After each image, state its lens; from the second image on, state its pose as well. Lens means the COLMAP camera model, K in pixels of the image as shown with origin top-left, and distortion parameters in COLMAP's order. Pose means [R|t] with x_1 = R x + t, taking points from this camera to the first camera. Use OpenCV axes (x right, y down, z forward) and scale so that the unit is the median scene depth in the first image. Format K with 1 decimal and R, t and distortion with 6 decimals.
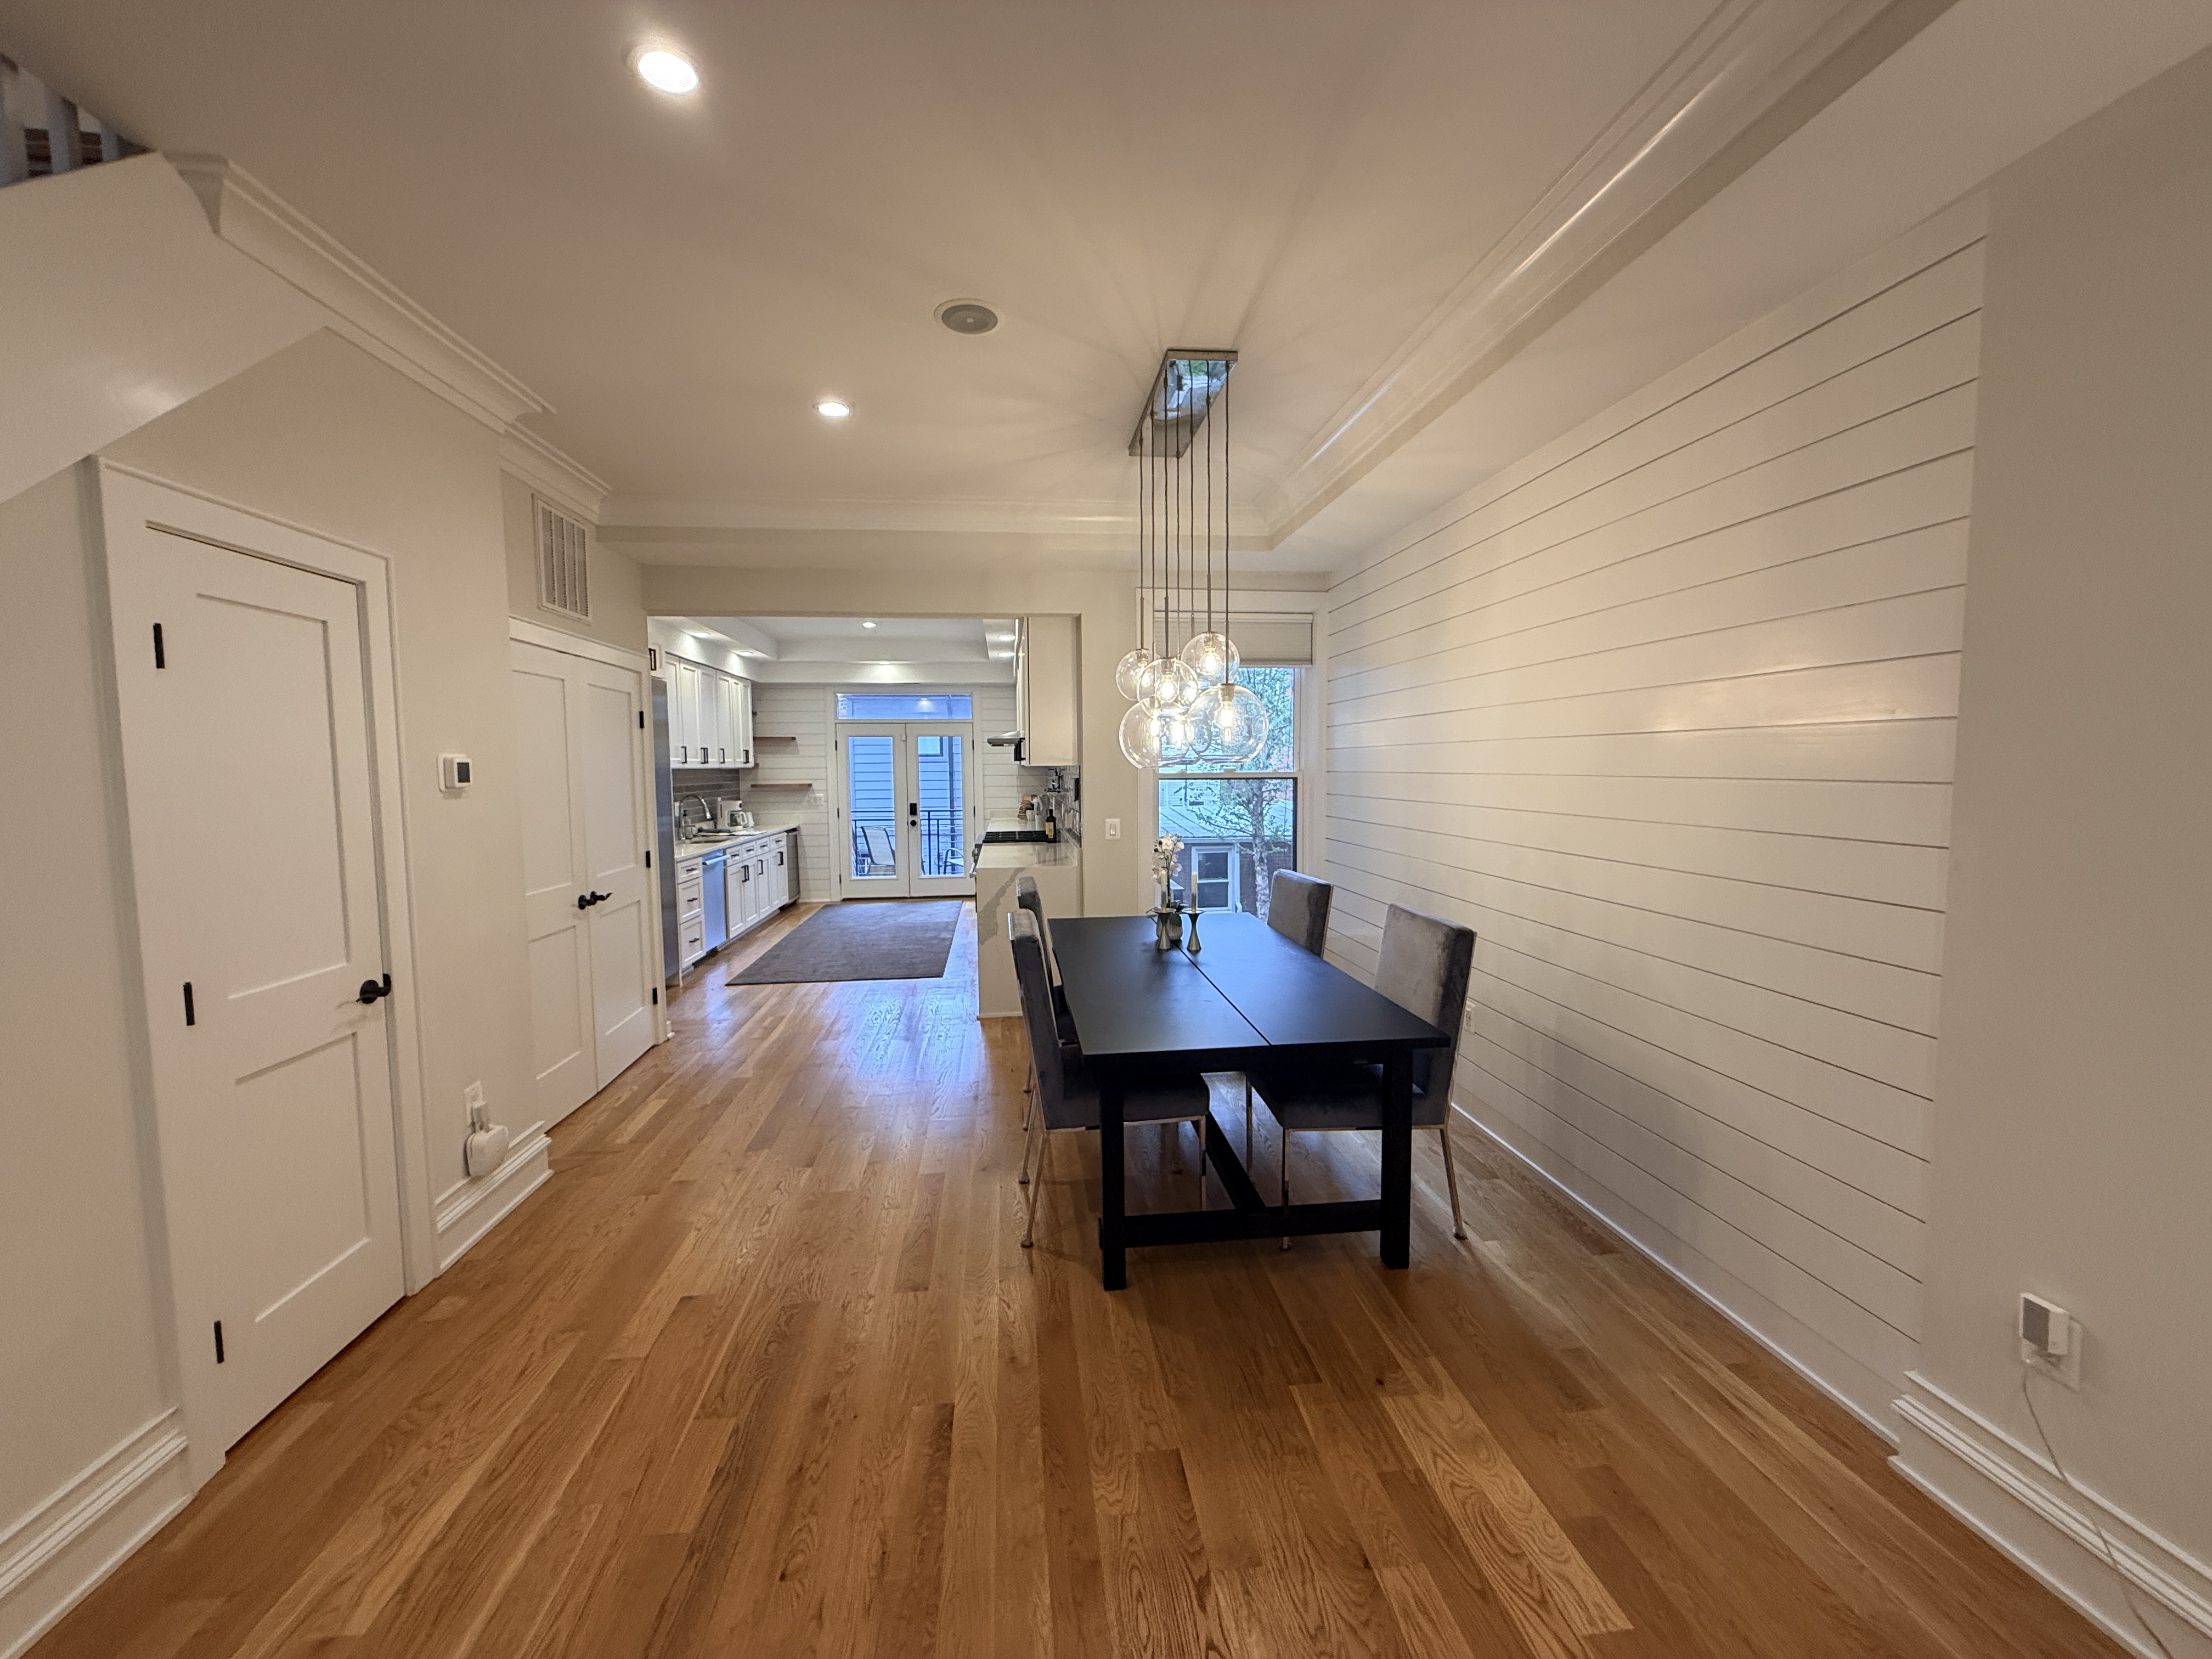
lens RADIAL K [[885.8, 0, 1109.5], [0, 885.8, 830.4], [0, 0, 1]] dist [0.000227, 0.000000]
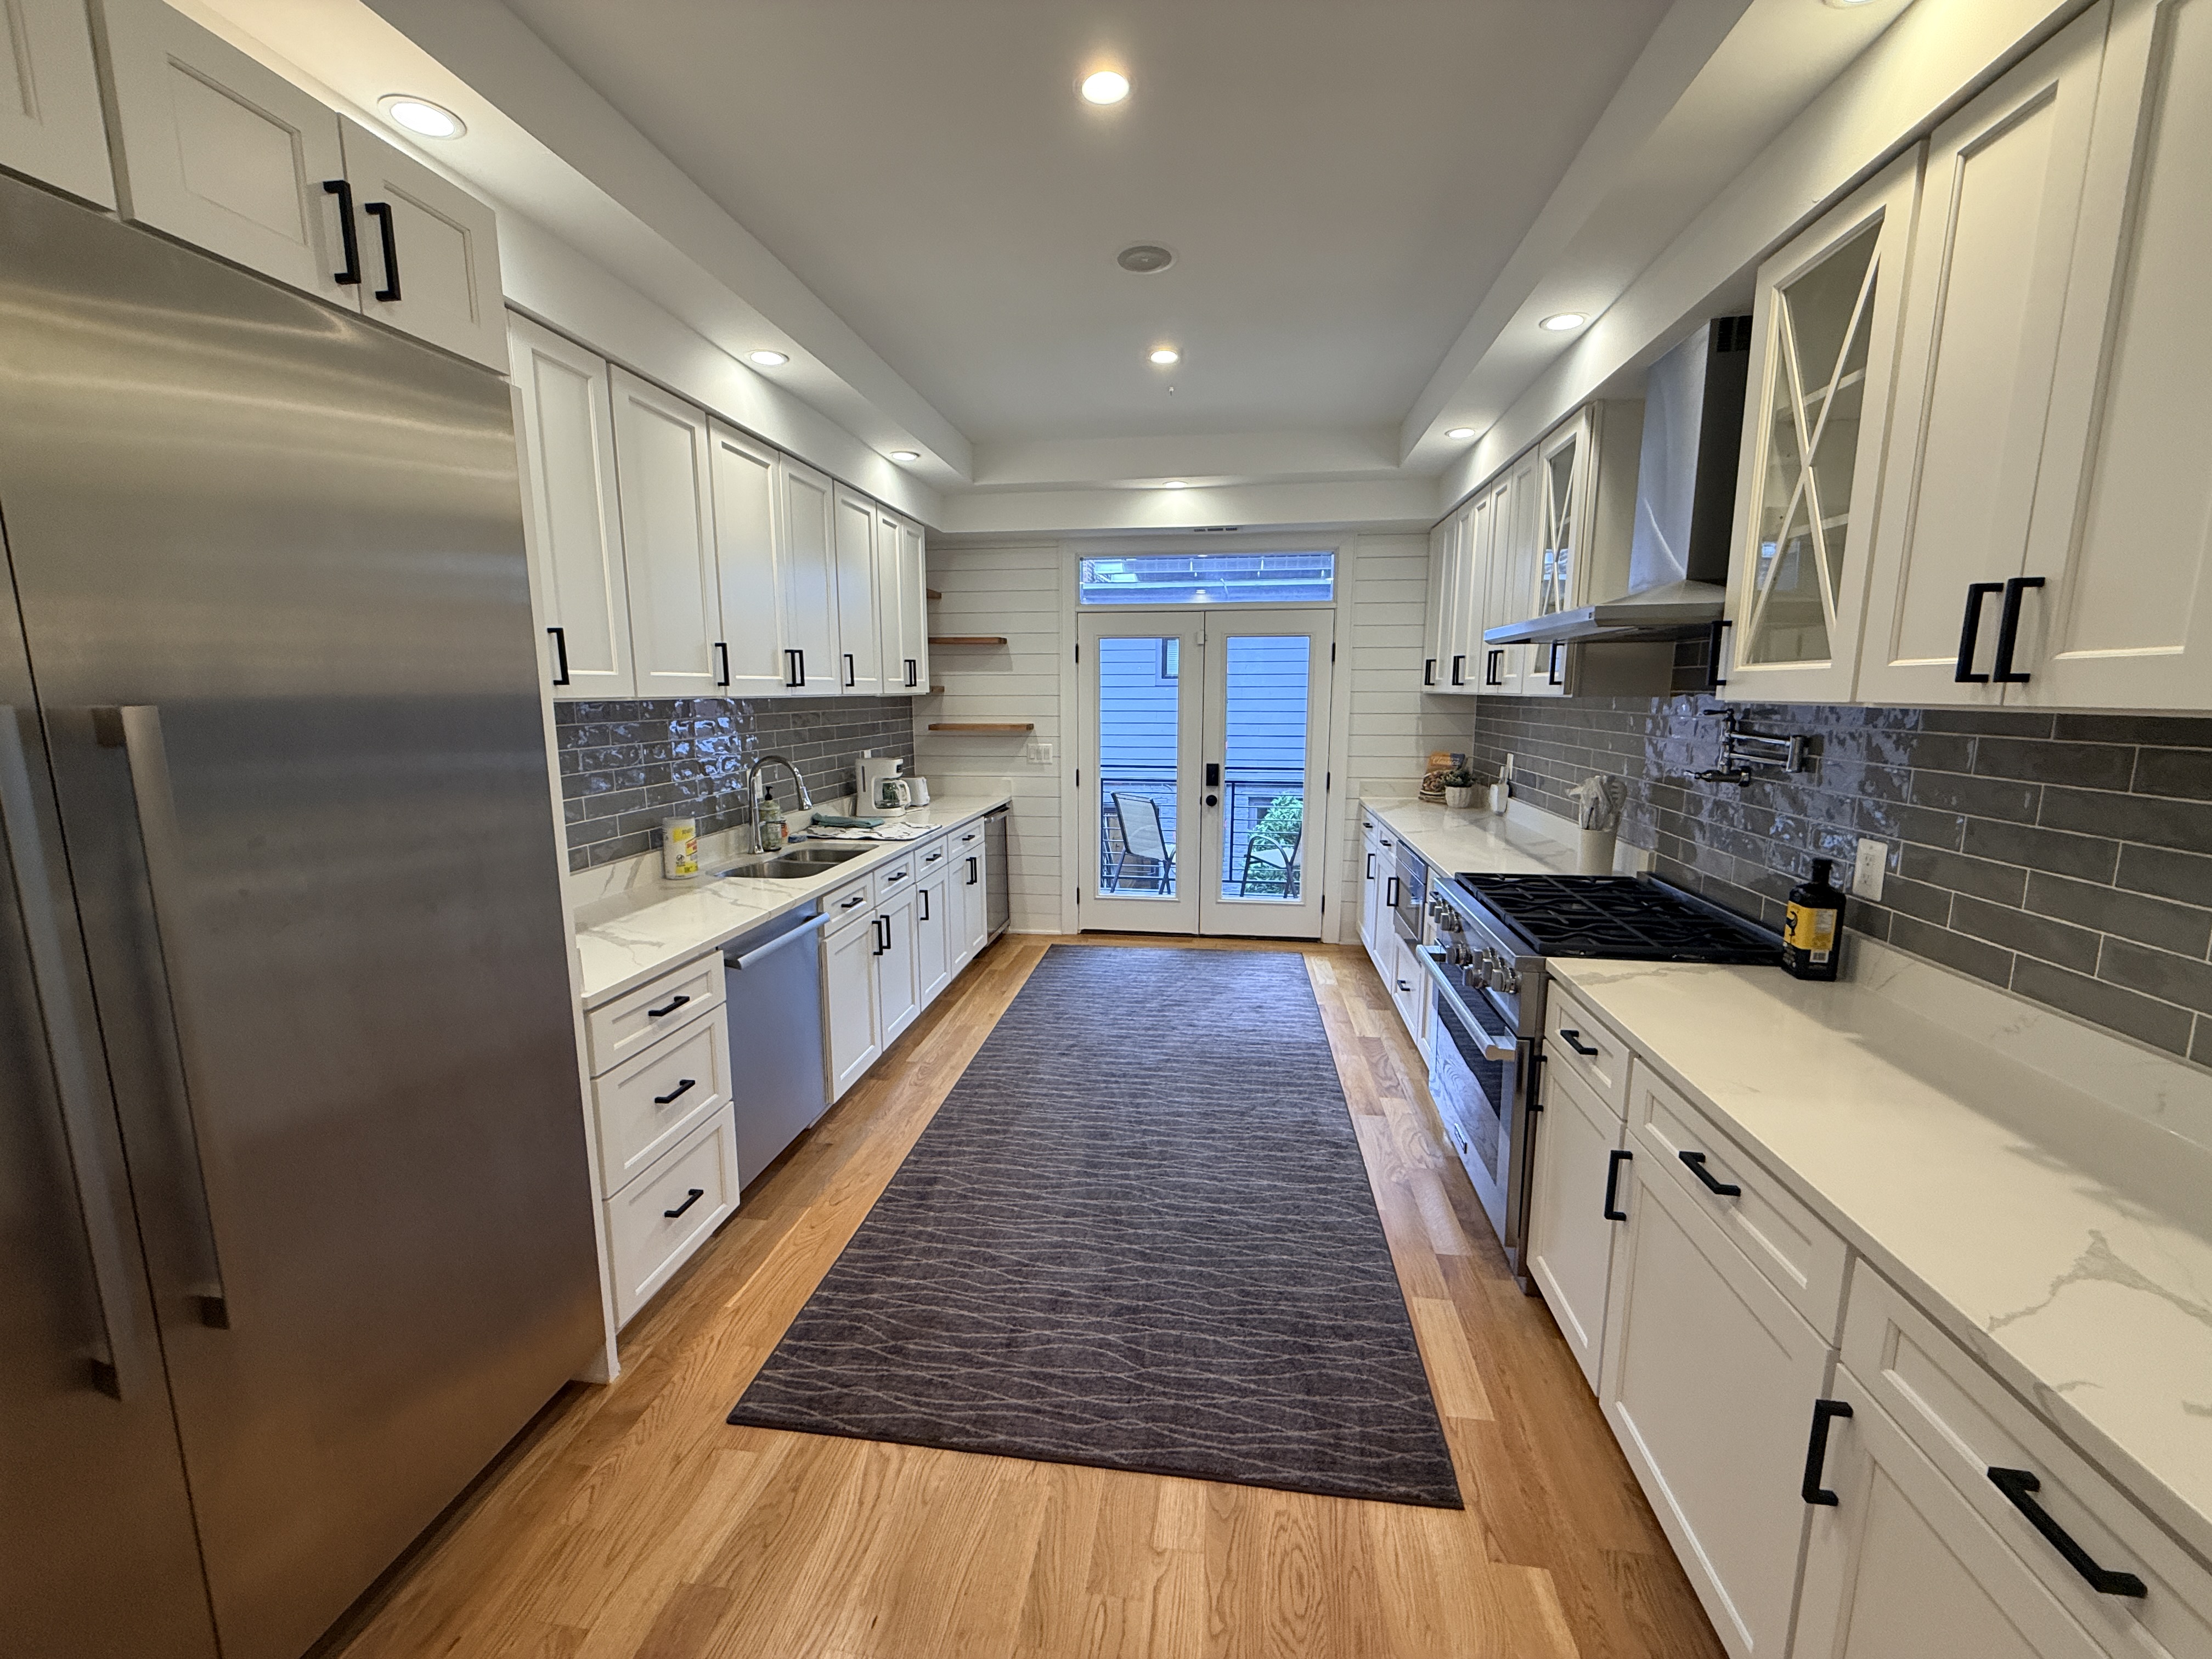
lens RADIAL K [[885.8, 0, 1104.1], [0, 885.8, 831.4], [0, 0, 1]] dist [0.000227, 0.000000]
pose [[0.966736, 0.047570, -0.251313, -0.161623], [-0.026168, 0.995792, 0.087827, -0.038222], [0.254434, -0.078329, 0.963913, 0.505653]]
